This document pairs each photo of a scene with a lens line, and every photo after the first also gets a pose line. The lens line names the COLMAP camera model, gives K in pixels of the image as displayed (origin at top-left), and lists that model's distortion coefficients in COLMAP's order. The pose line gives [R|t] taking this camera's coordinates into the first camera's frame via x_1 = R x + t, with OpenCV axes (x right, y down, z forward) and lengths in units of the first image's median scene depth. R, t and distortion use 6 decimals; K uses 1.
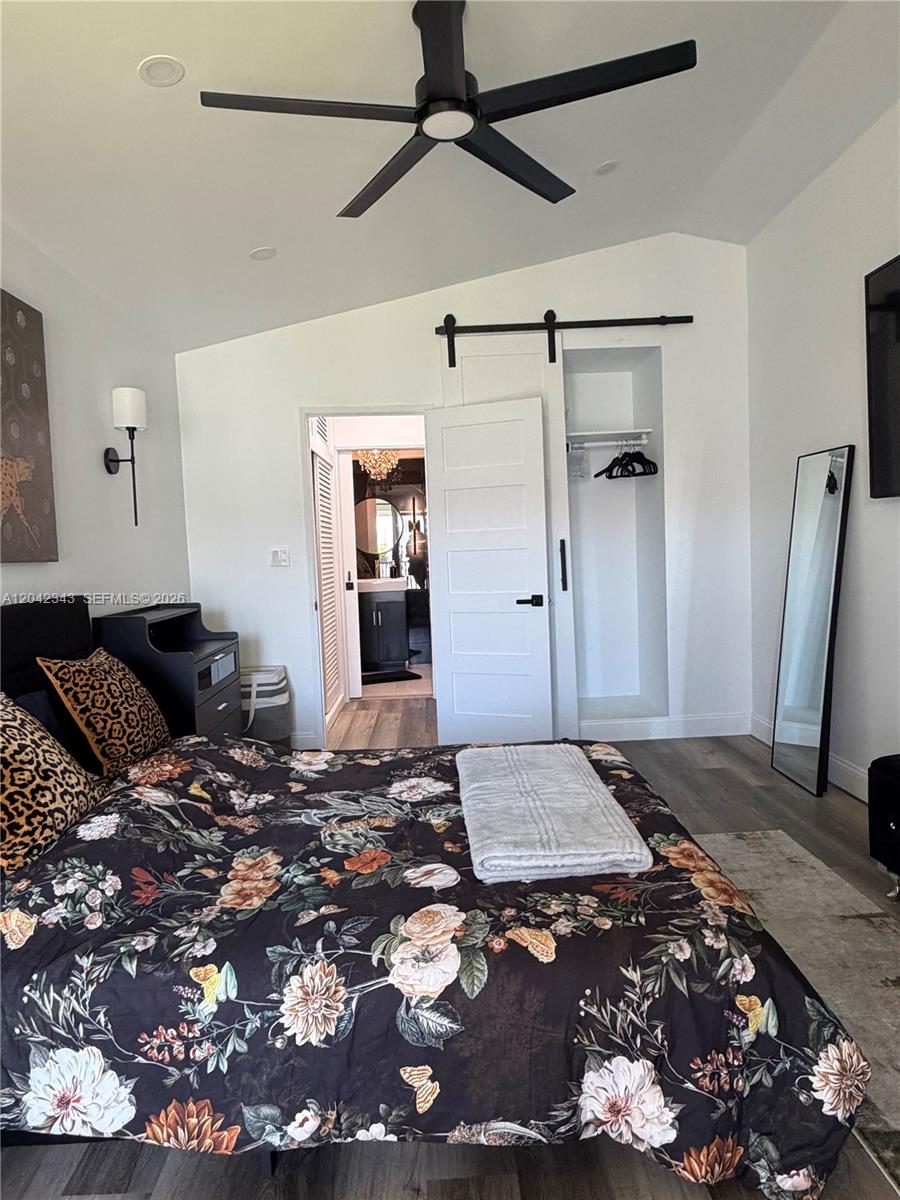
lens RADIAL K [[731.8, 0, 450.0], [0, 731.8, 600.0], [0, 0, 1]] dist [0.000990, 0.001577]
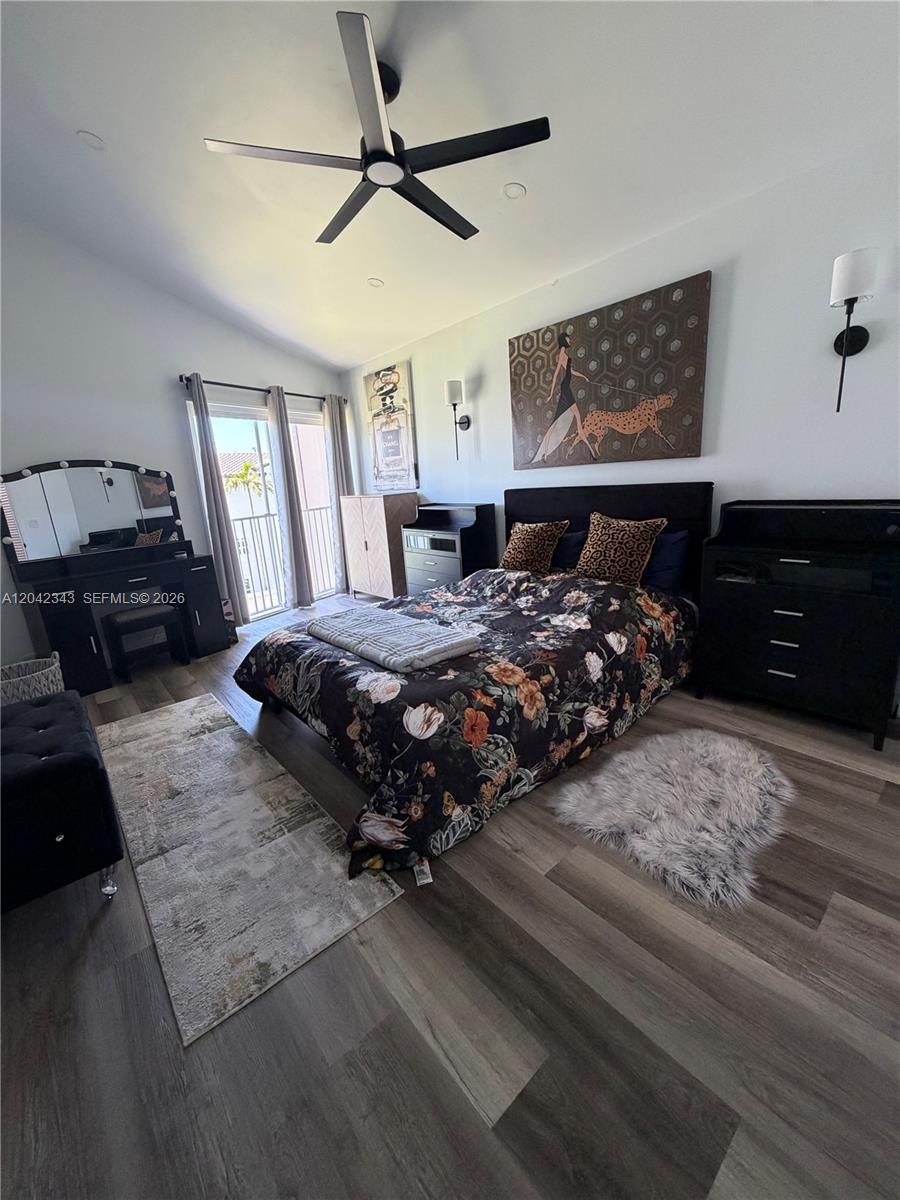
lens RADIAL K [[479.4, 0, 450.0], [0, 479.4, 600.0], [0, 0, 1]] dist [0.000098, -0.000003]
pose [[-0.777600, 0.235266, -0.583086, 0.815606], [0.044046, 0.945462, 0.322740, -0.188750], [0.627215, 0.225280, -0.745553, 2.495859]]
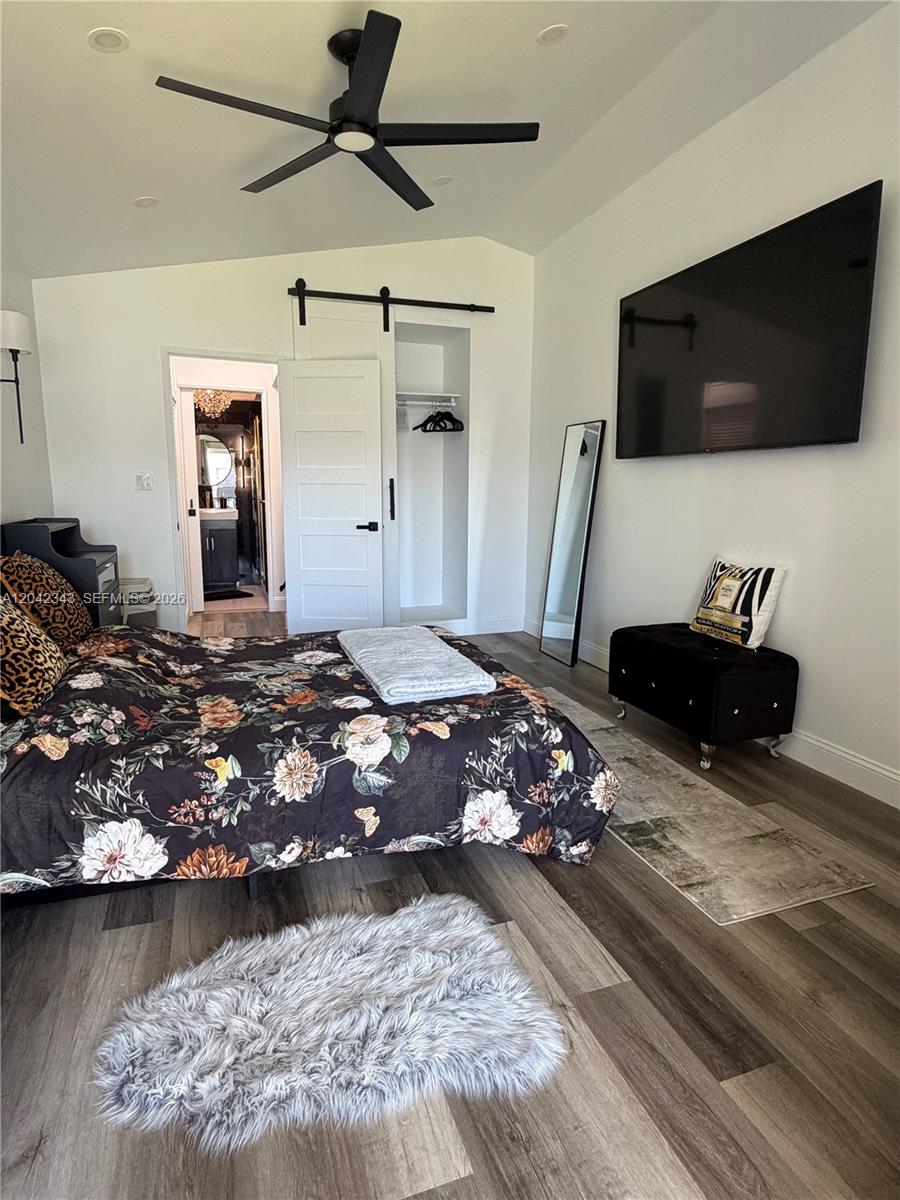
lens RADIAL K [[637.3, 0, 450.0], [0, 637.3, 600.0], [0, 0, 1]] dist [-0.001069, 0.000829]
pose [[0.953302, -0.005330, 0.301972, -0.233877], [-0.023832, 0.995399, 0.092807, 0.058792], [-0.301077, -0.095670, 0.948789, -0.242077]]
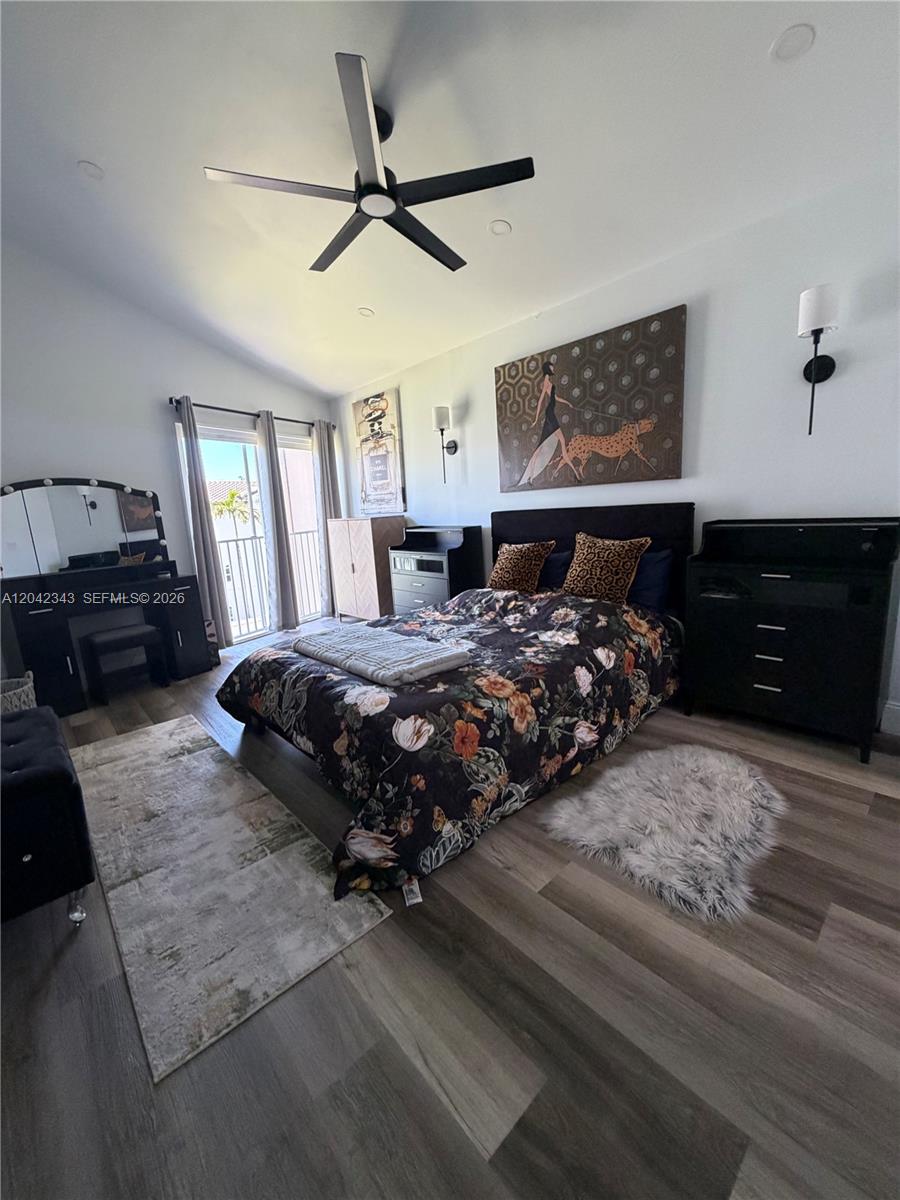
lens RADIAL K [[479.4, 0, 450.0], [0, 479.4, 600.0], [0, 0, 1]] dist [0.000098, -0.000003]
pose [[-0.759106, 0.198258, -0.620042, 0.831610], [0.034630, 0.963443, 0.265665, -0.149842], [0.650045, 0.180196, -0.738221, 2.496191]]
